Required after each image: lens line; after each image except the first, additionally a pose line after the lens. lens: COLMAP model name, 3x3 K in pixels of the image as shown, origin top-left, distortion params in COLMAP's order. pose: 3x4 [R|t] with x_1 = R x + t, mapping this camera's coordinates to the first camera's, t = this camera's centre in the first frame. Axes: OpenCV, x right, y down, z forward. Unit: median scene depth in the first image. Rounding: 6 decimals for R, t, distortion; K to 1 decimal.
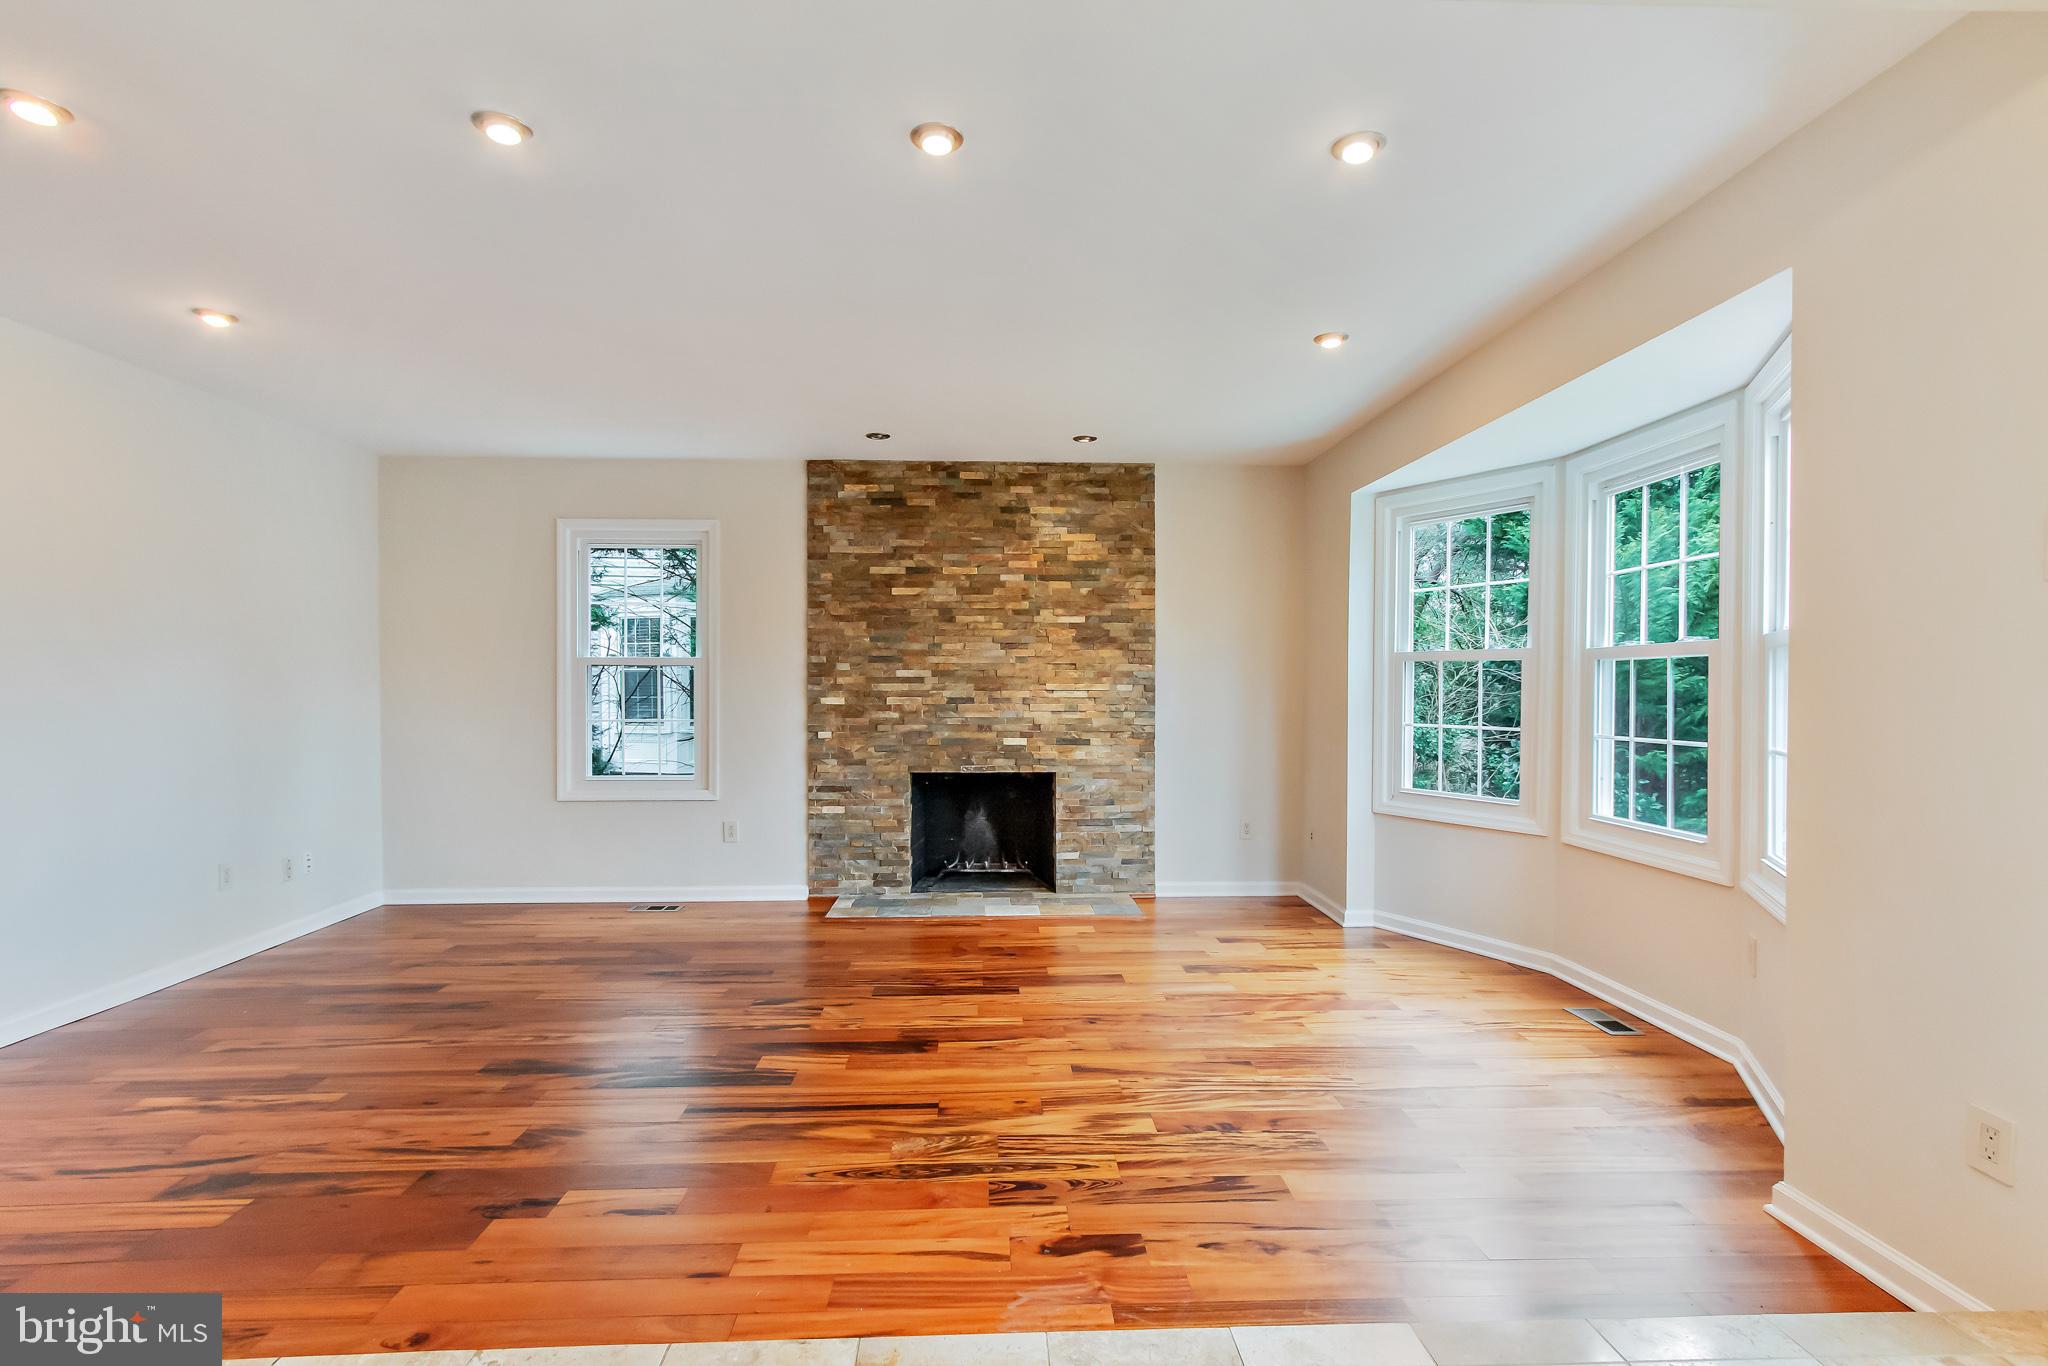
lens RADIAL K [[953.4, 0, 1024.6], [0, 953.4, 687.9], [0, 0, 1]] dist [0.000290, -0.000001]
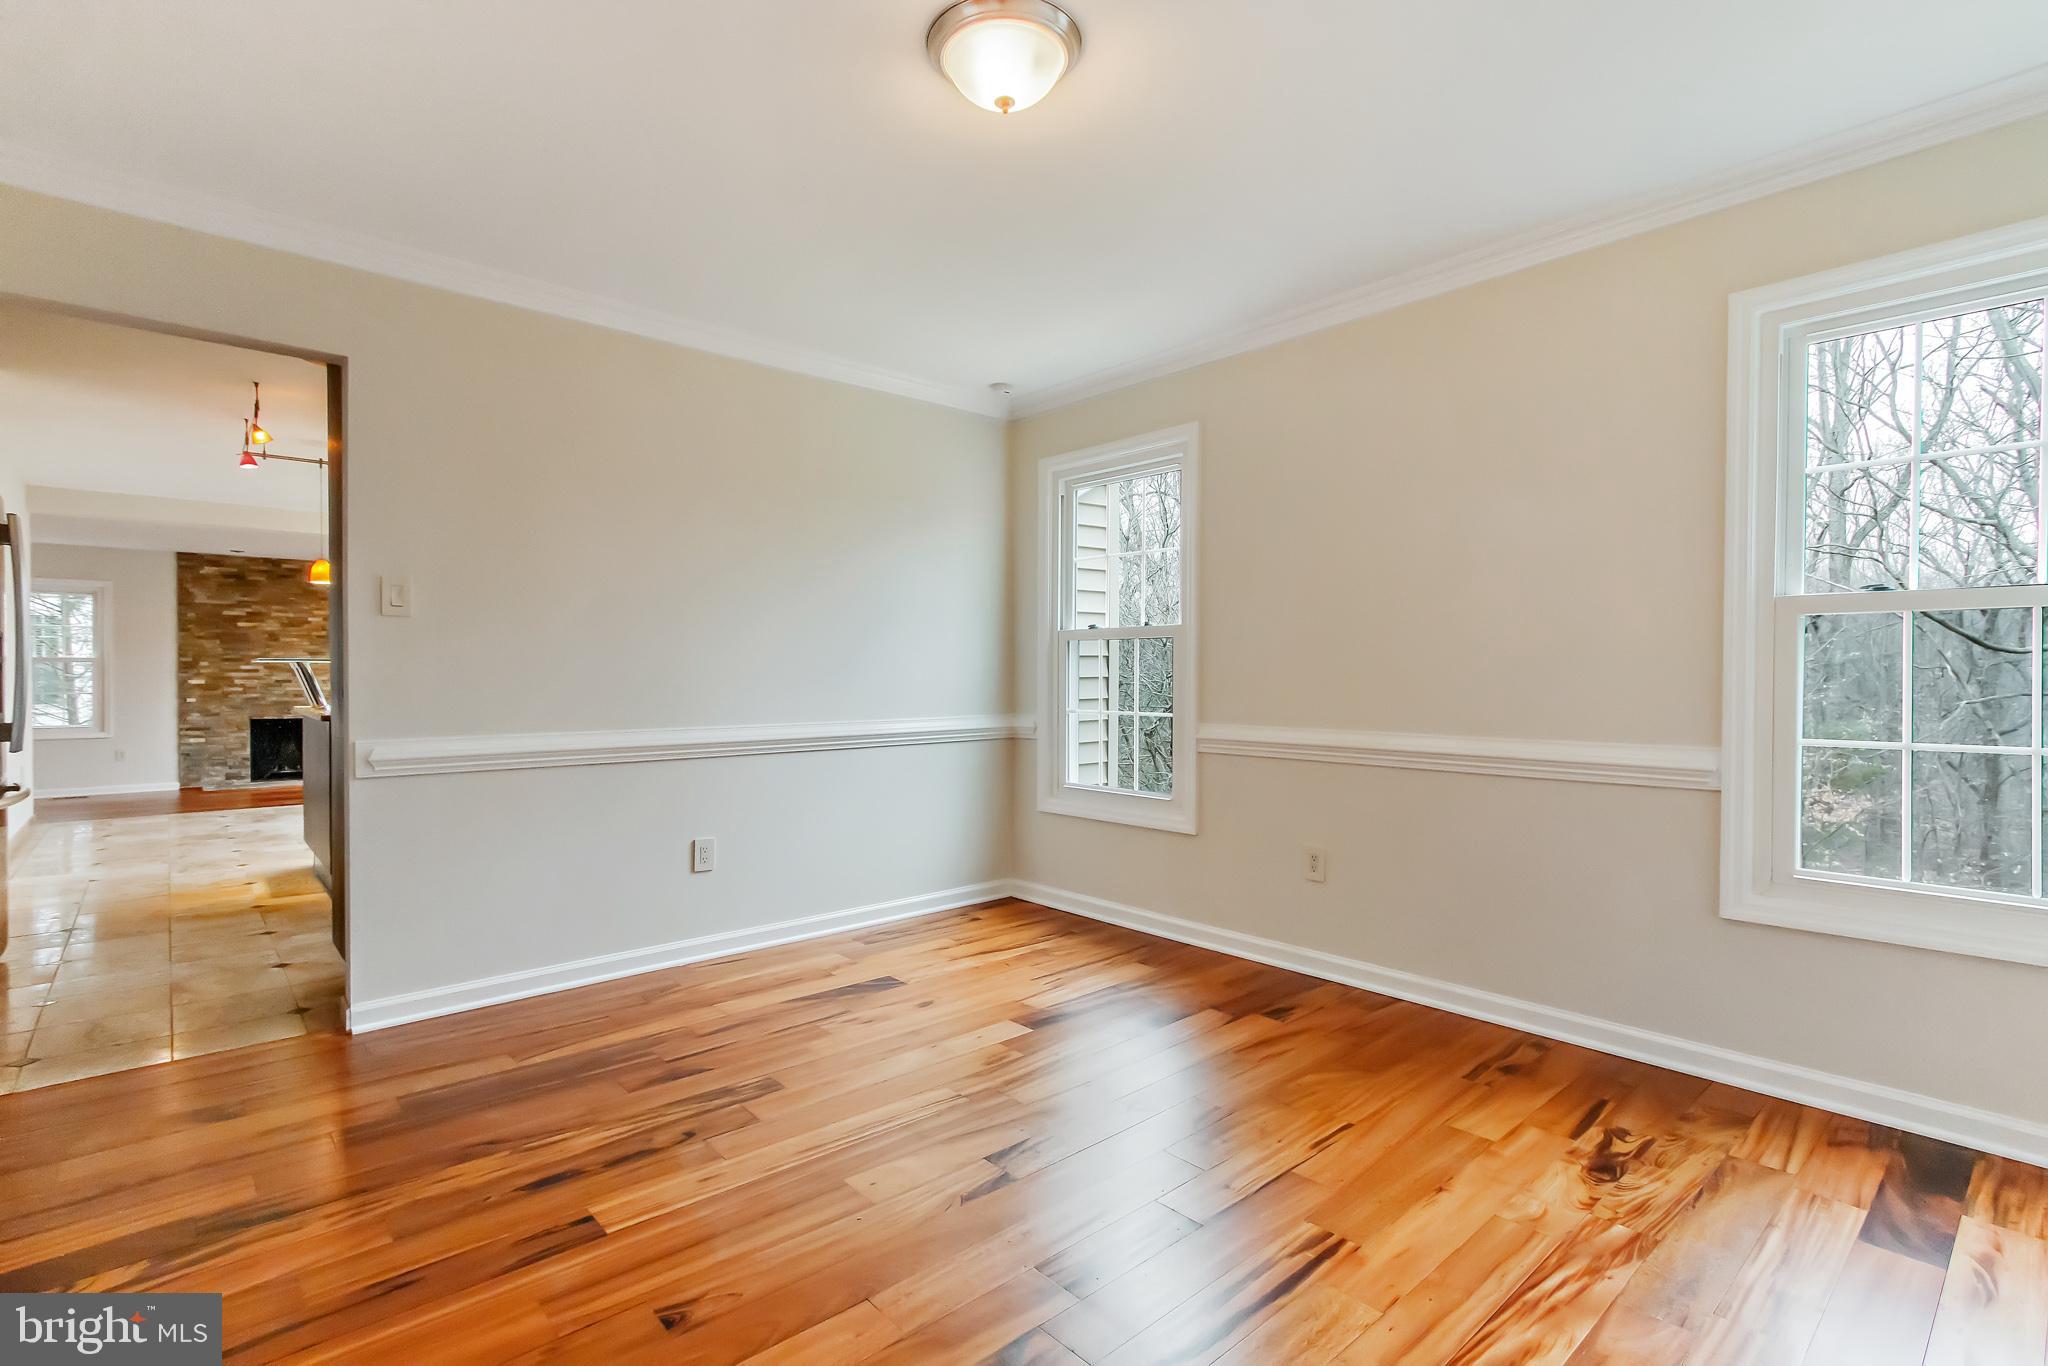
lens RADIAL K [[953.2, 0, 1028.7], [0, 953.2, 689.1], [0, 0, 1]] dist [0.000119, 0.000595]
pose [[0.757370, -0.007878, 0.652939, -0.186068], [0.003014, 0.999959, 0.008569, 0.016705], [-0.652980, -0.004521, 0.757362, -1.474687]]
